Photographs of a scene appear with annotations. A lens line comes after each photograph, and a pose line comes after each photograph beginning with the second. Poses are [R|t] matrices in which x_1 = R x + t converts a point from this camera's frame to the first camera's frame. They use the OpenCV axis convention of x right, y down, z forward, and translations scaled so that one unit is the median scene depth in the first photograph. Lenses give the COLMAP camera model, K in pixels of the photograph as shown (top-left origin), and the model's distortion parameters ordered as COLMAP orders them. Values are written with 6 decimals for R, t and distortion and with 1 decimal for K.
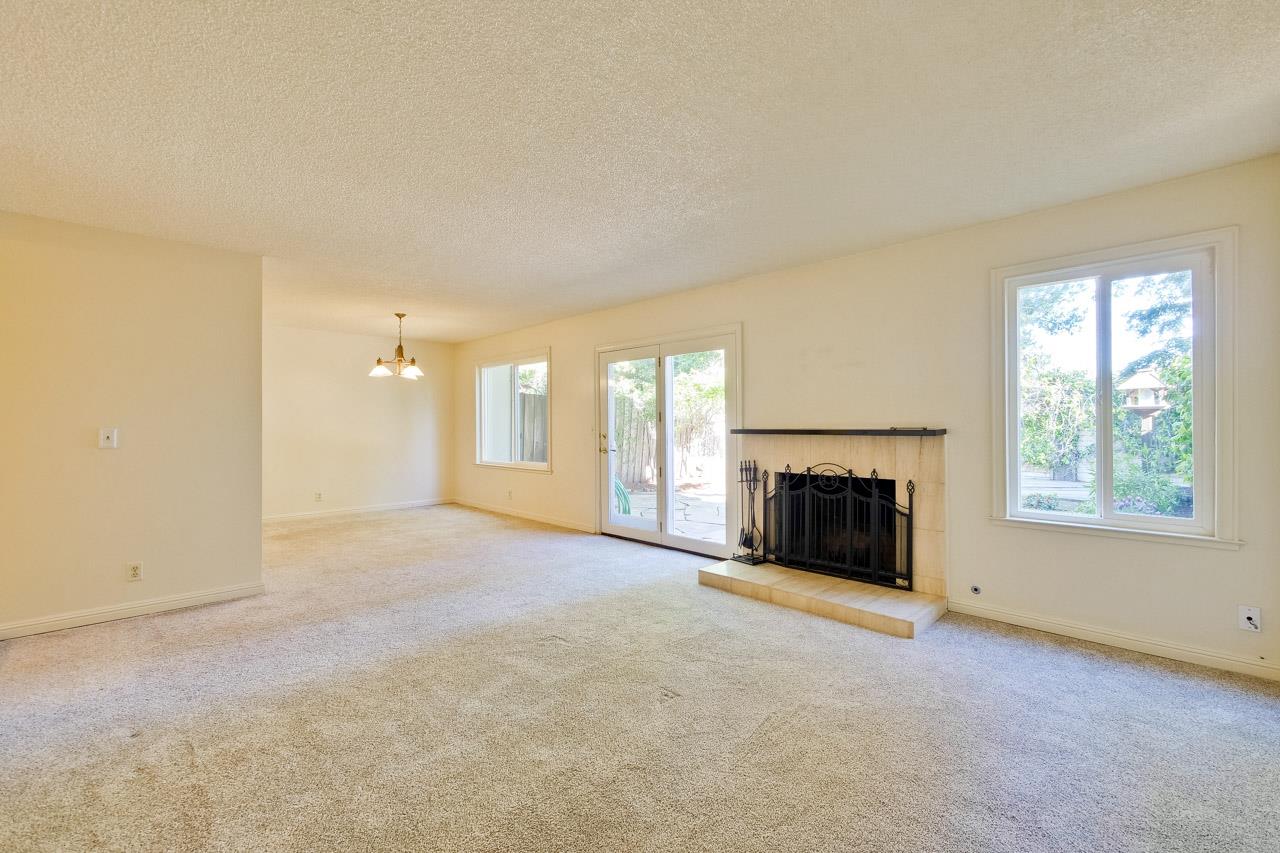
lens RADIAL K [[559.5, 0, 647.8], [0, 559.5, 423.6], [0, 0, 1]] dist [0.001003, 0.000136]
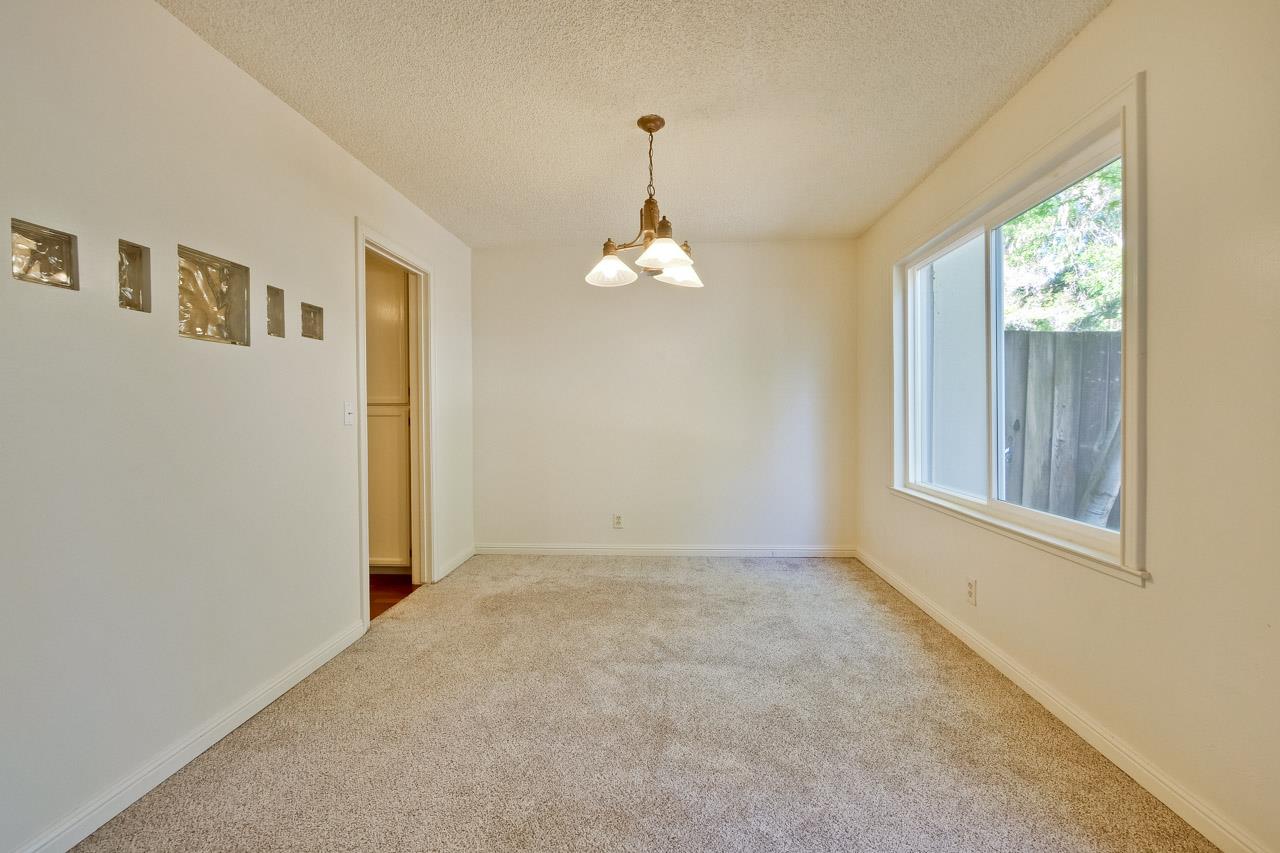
lens RADIAL K [[559.5, 0, 635.5], [0, 559.5, 426.9], [0, 0, 1]] dist [0.001003, 0.000136]
pose [[0.667426, 0.008519, -0.744628, -0.116618], [0.006451, 0.999831, 0.017221, 0.014002], [0.744648, -0.016297, 0.667258, 0.569942]]
